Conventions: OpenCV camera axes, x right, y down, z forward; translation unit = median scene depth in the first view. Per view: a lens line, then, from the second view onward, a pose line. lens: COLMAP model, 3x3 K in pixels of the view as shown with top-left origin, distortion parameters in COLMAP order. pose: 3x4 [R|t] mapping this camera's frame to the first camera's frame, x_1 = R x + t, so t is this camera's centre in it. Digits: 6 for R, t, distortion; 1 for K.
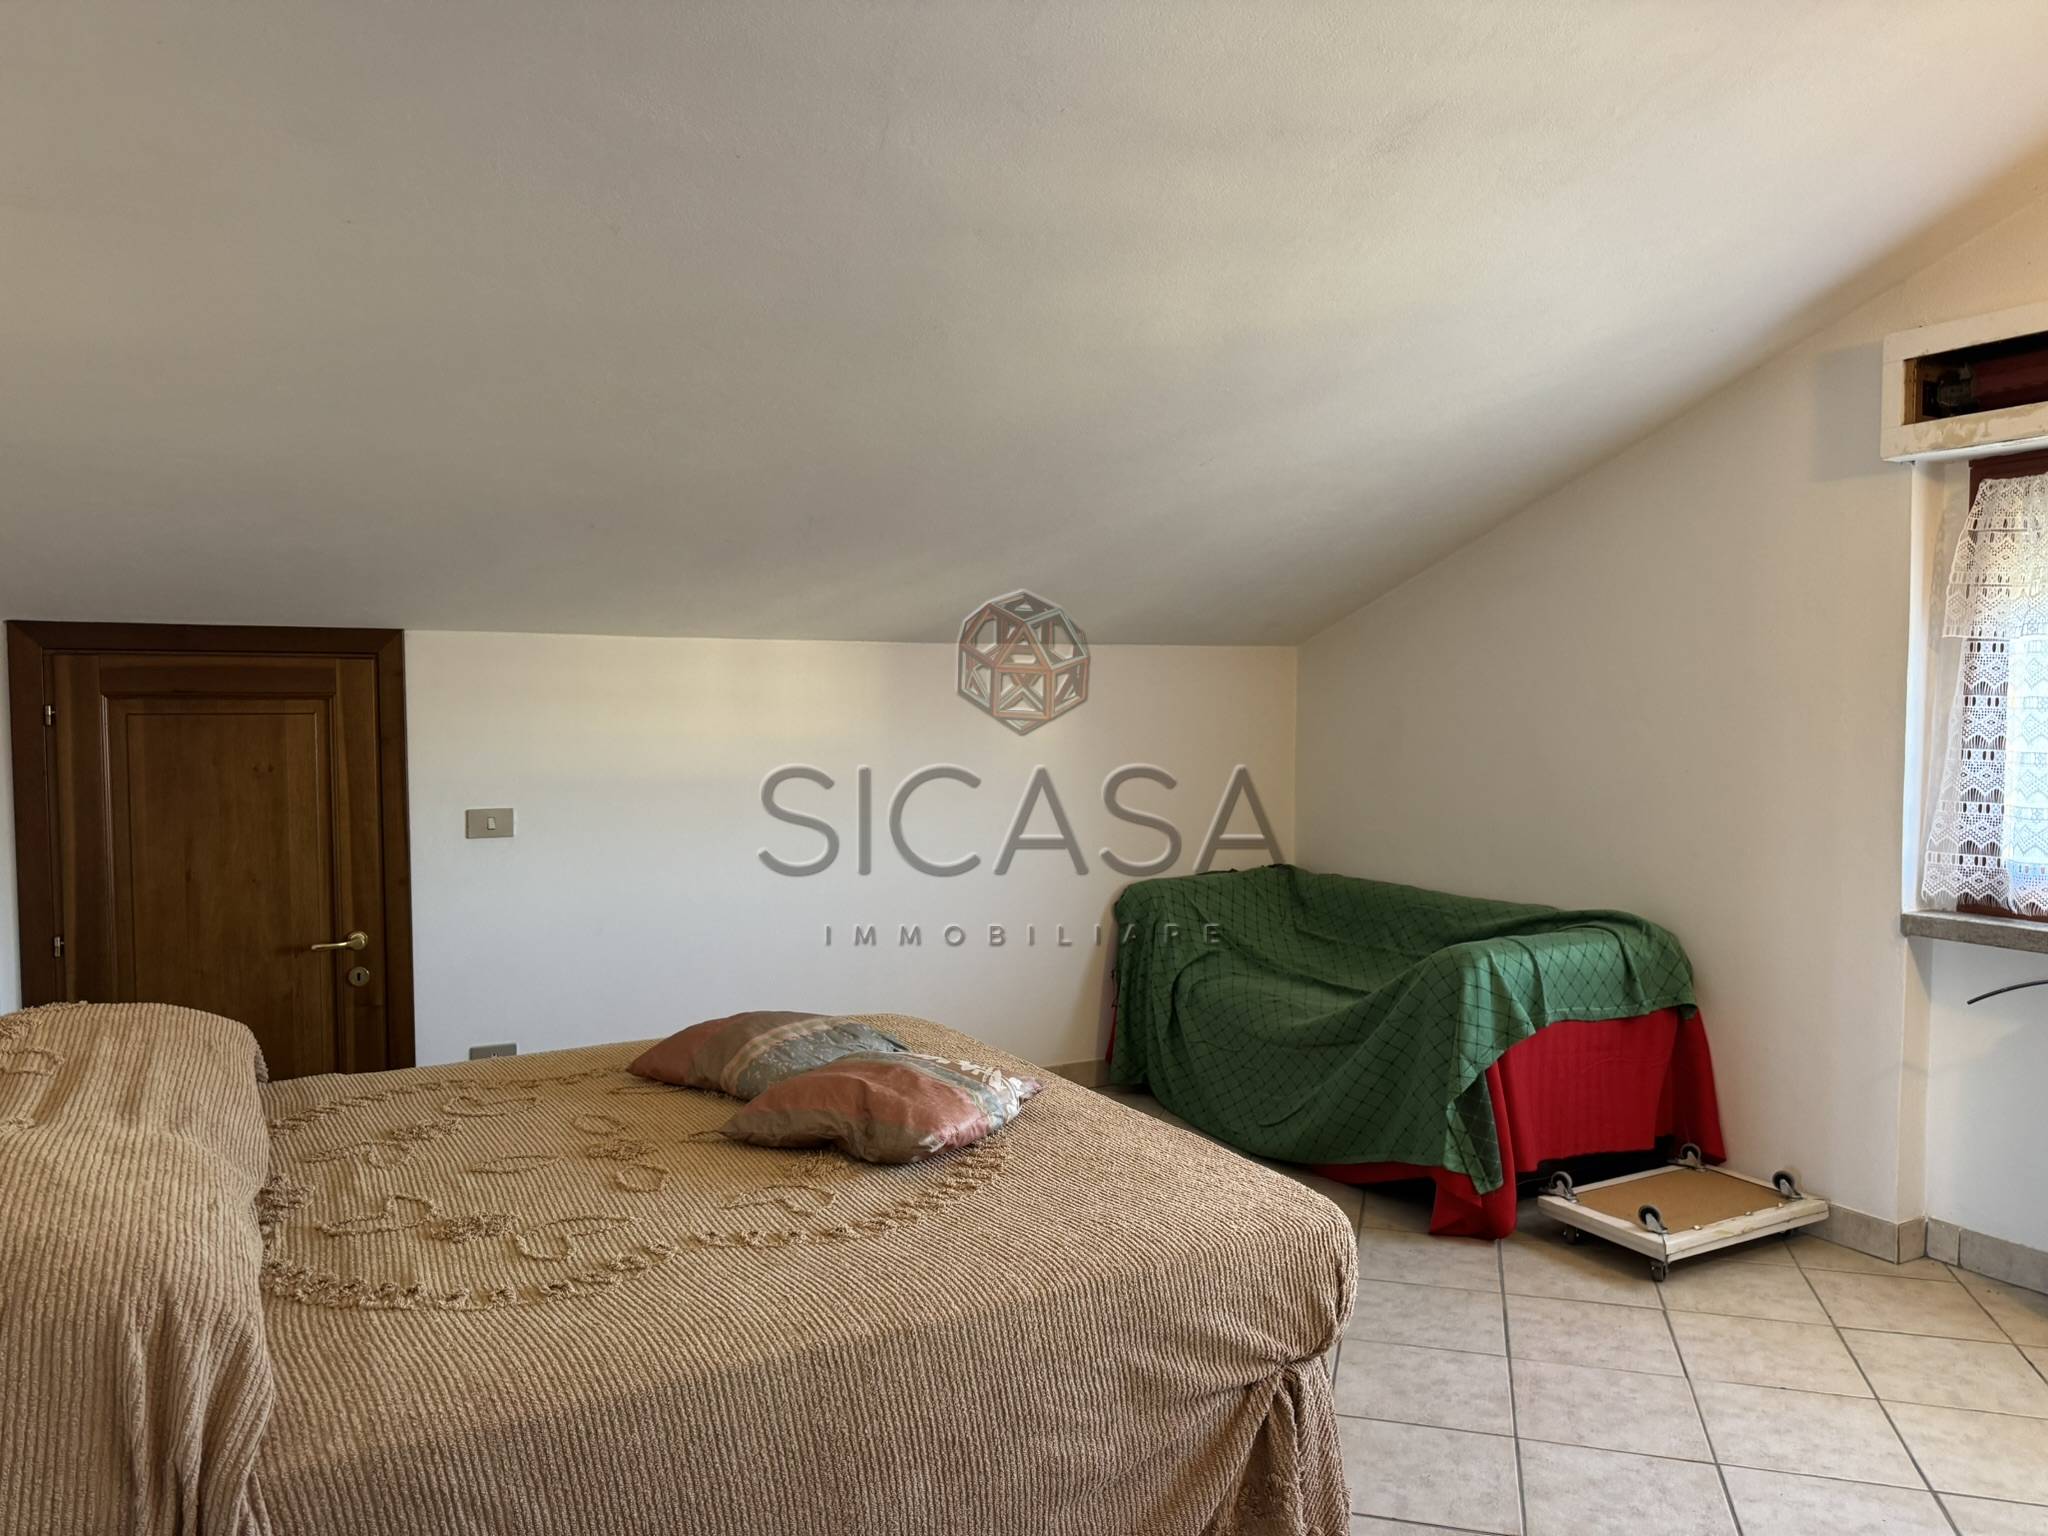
lens RADIAL K [[1463.4, 0, 1075.8], [0, 1463.4, 766.5], [0, 0, 1]] dist [0.093982, -0.092358]
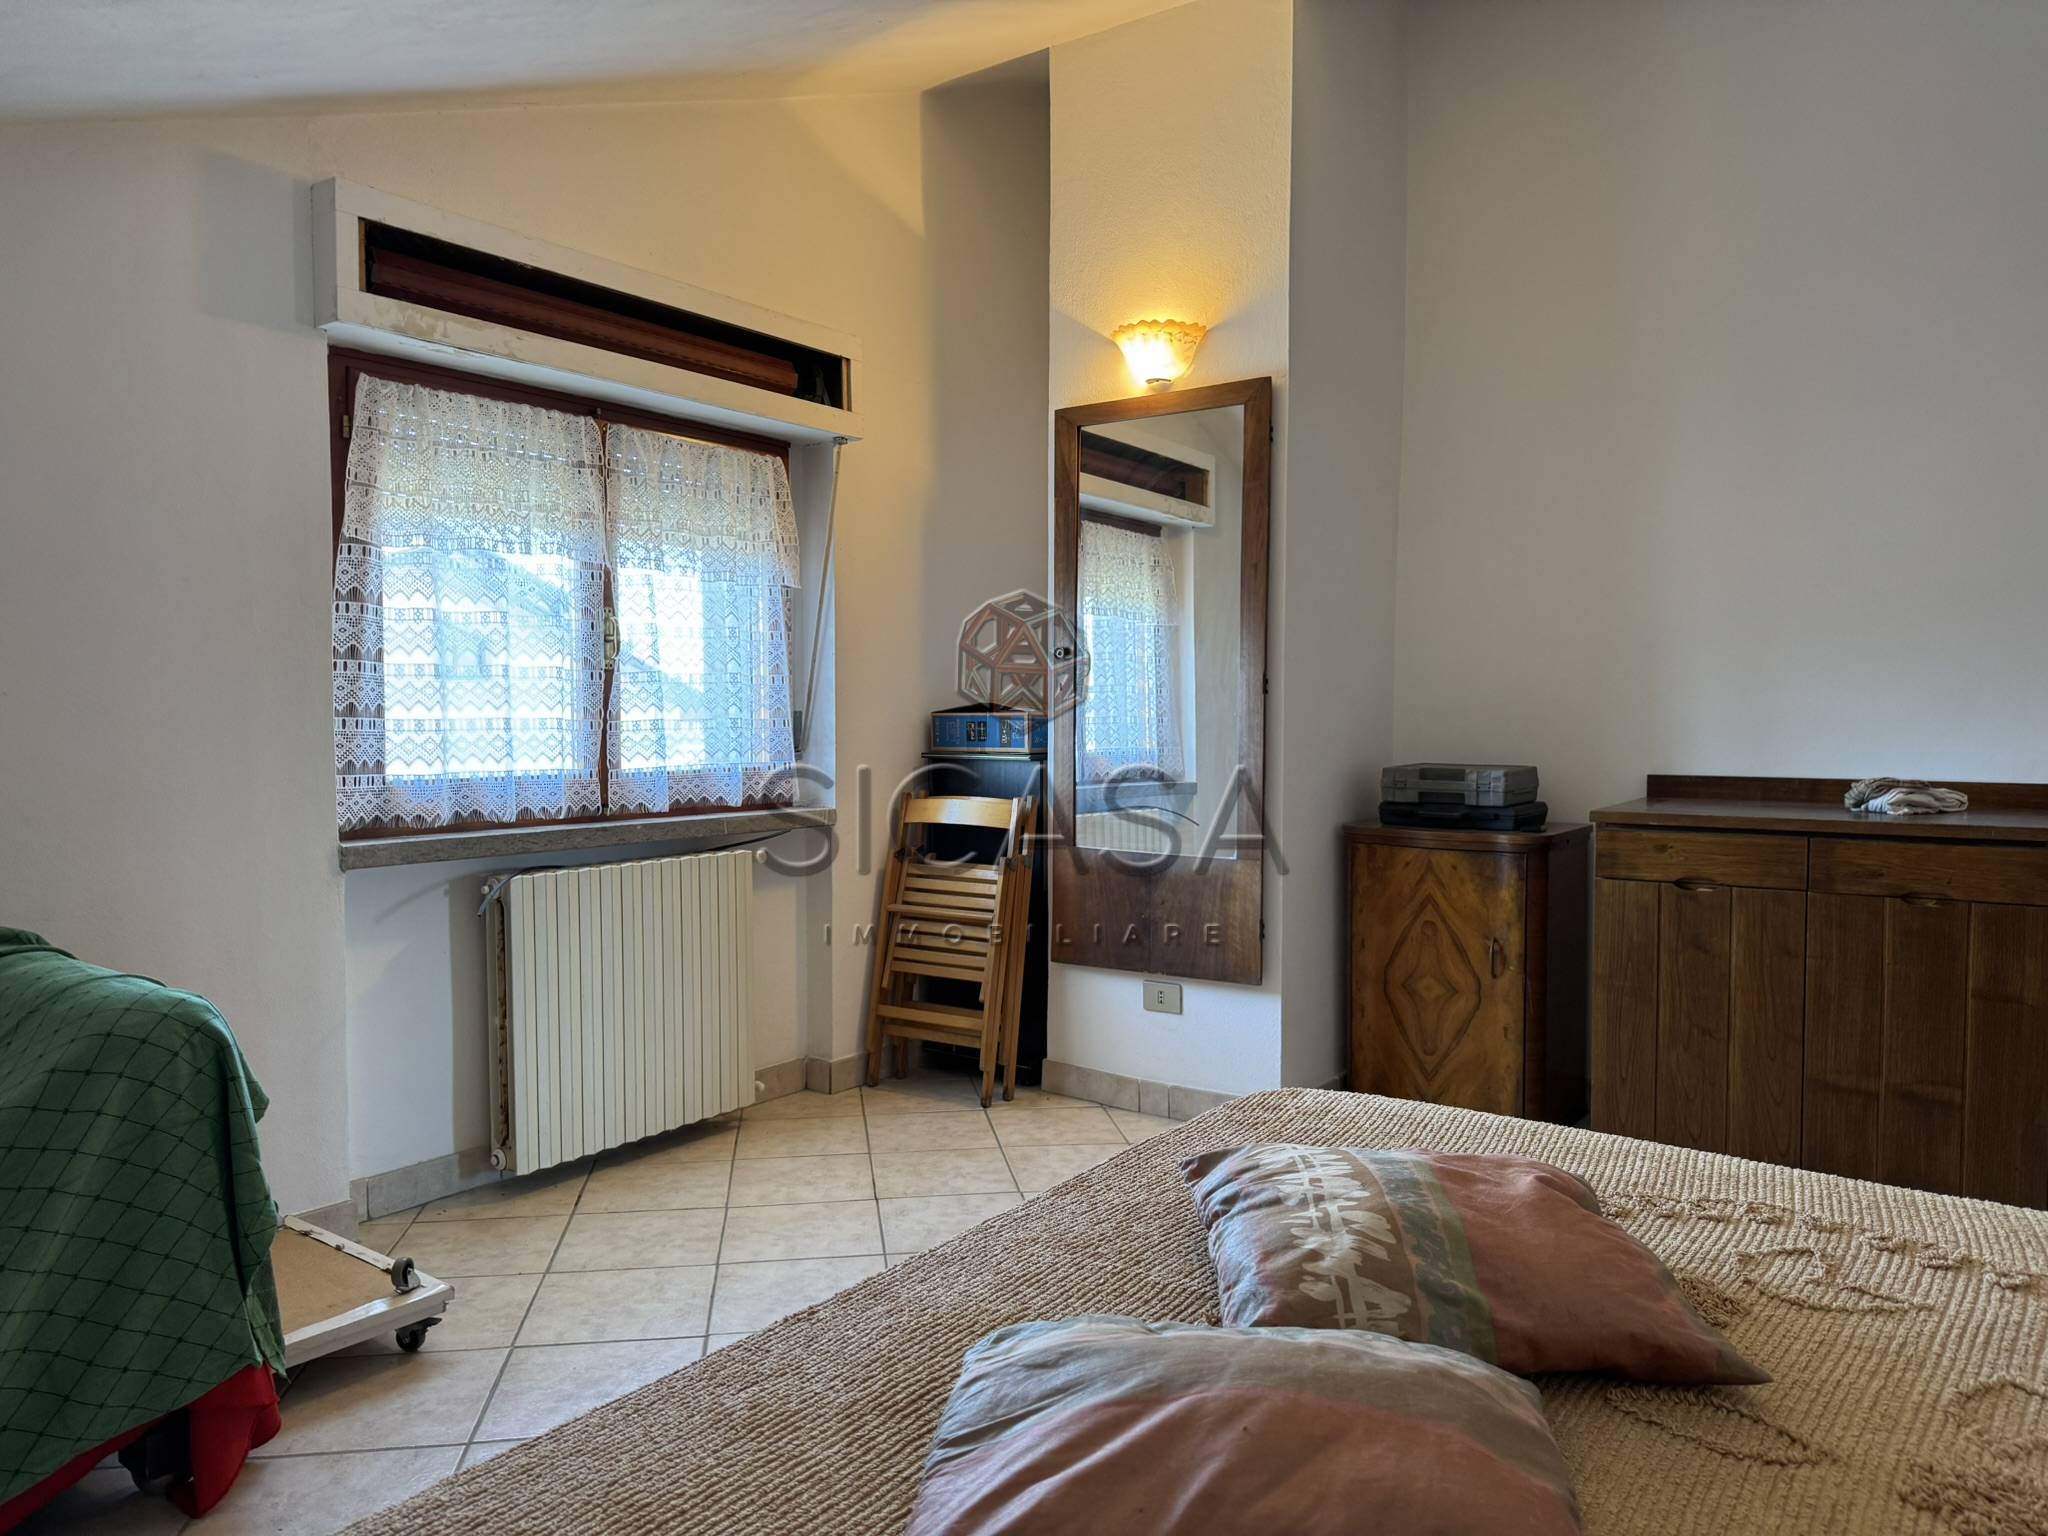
lens RADIAL K [[1440.9, 0, 1024.0], [0, 1440.9, 768.0], [0, 0, 1]] dist [0.082661, -0.103751]
pose [[-0.386890, -0.035299, 0.921450, -0.464877], [0.044554, 0.997384, 0.056914, 0.025044], [-0.921049, 0.063074, -0.384306, 1.136671]]
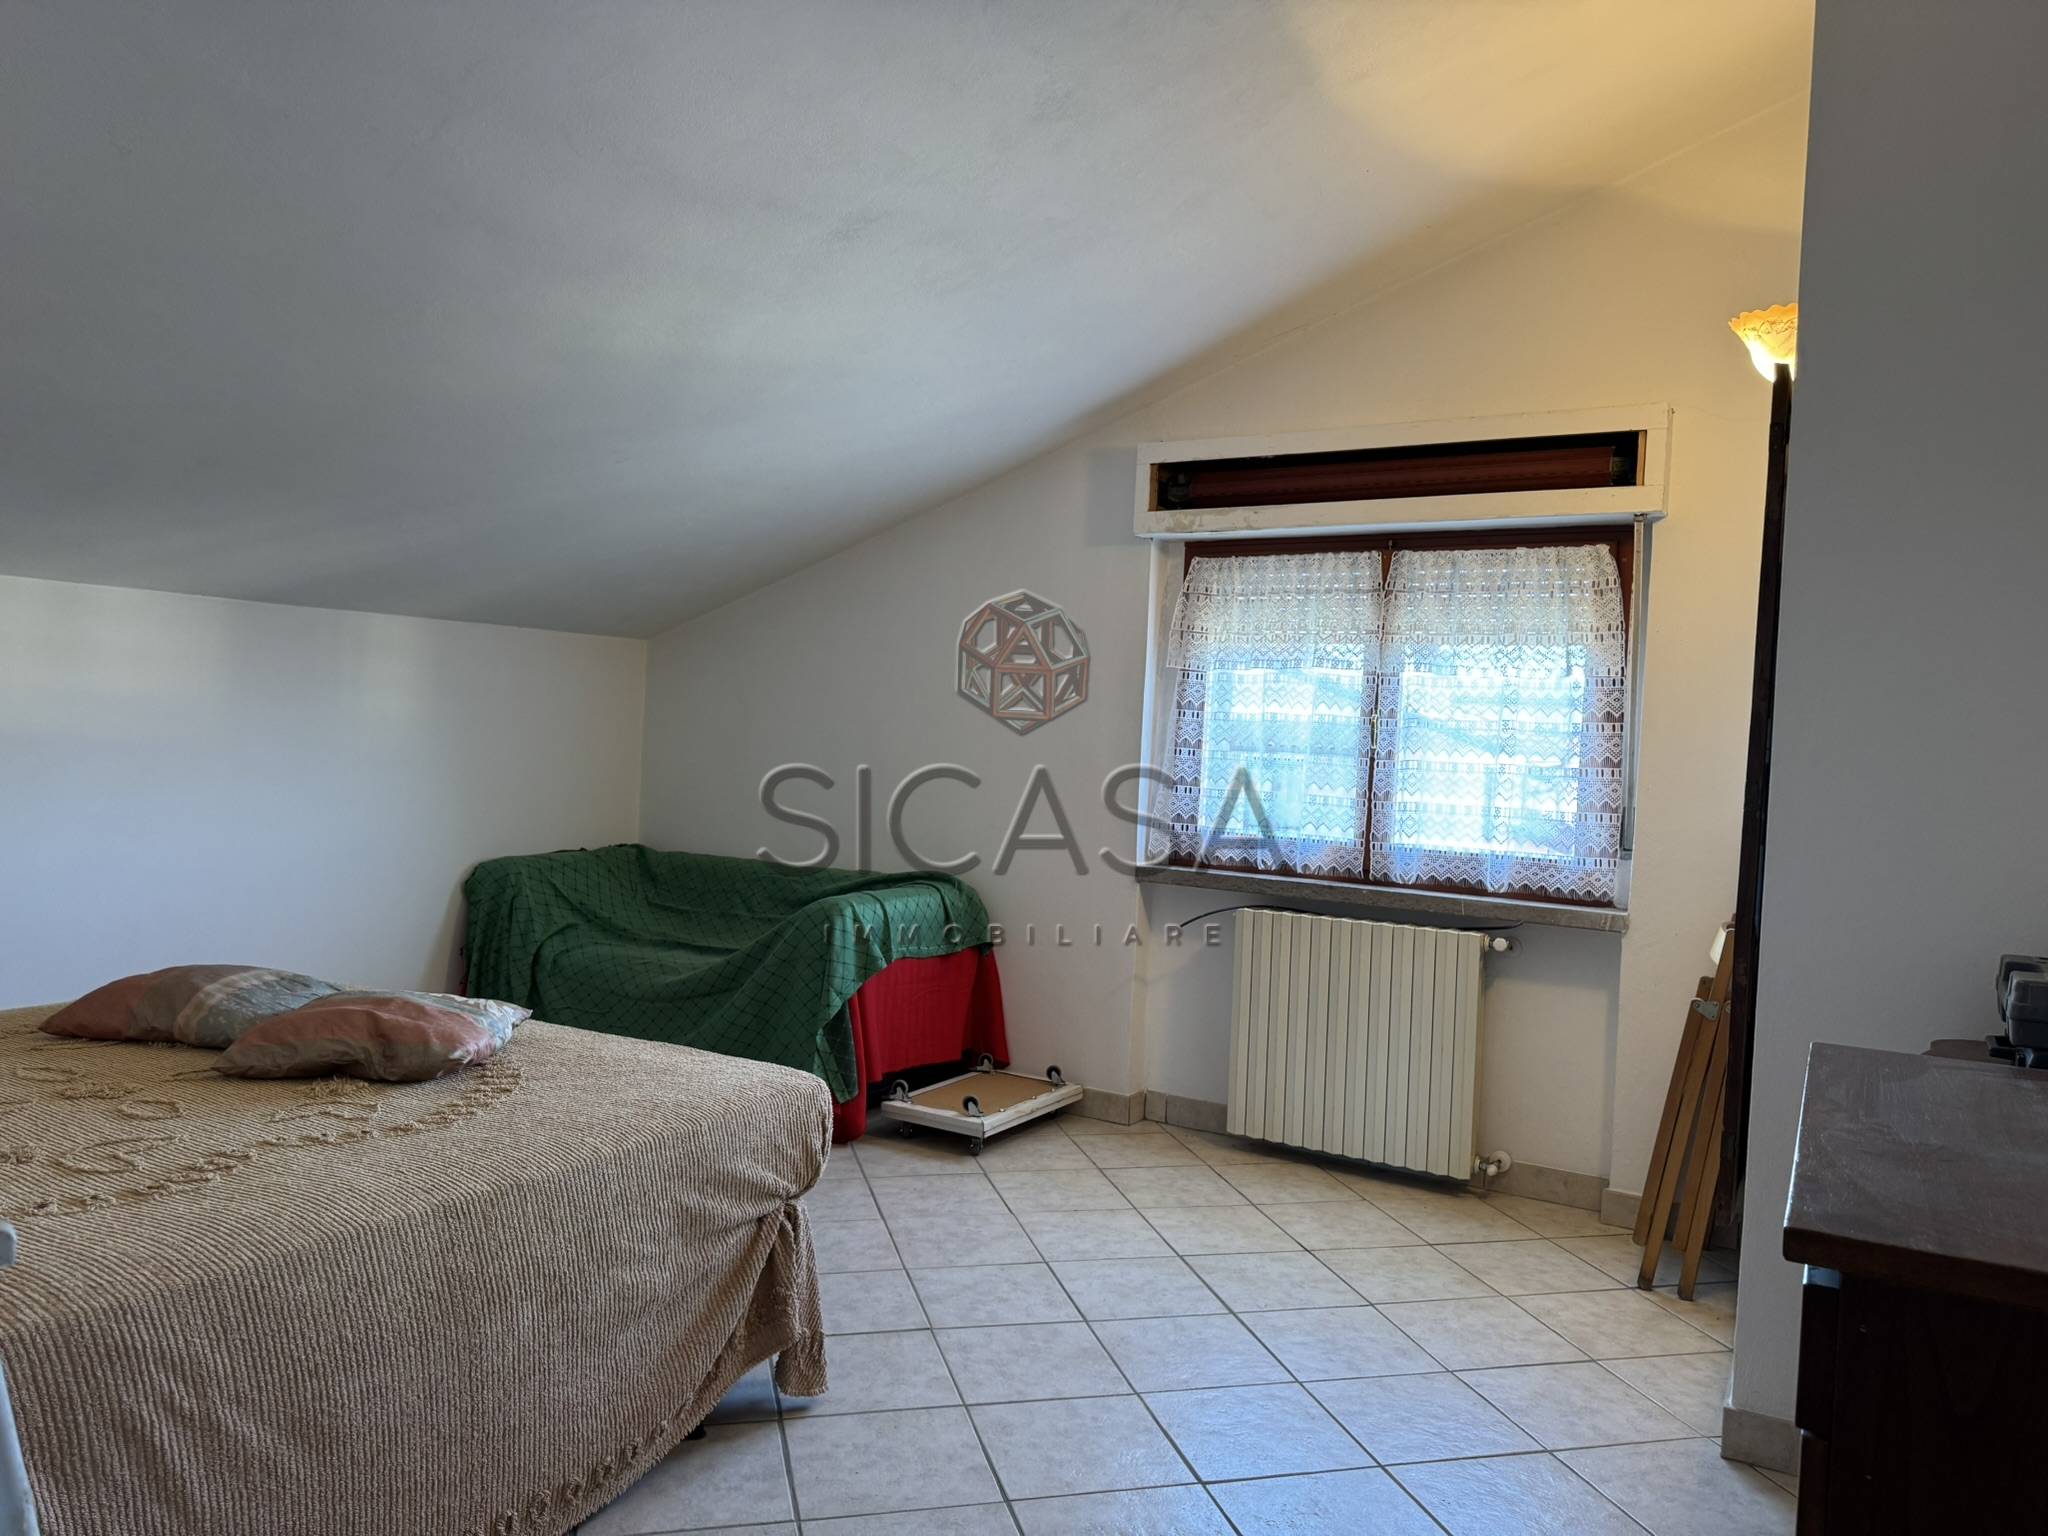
lens RADIAL K [[1448.9, 0, 1024.0], [0, 1448.9, 768.0], [0, 0, 1]] dist [0.246172, -0.113781]
pose [[0.876266, 0.028515, 0.480983, -0.218946], [-0.022444, 0.999579, -0.018371, 0.041622], [-0.481304, 0.005303, 0.876538, -0.148072]]
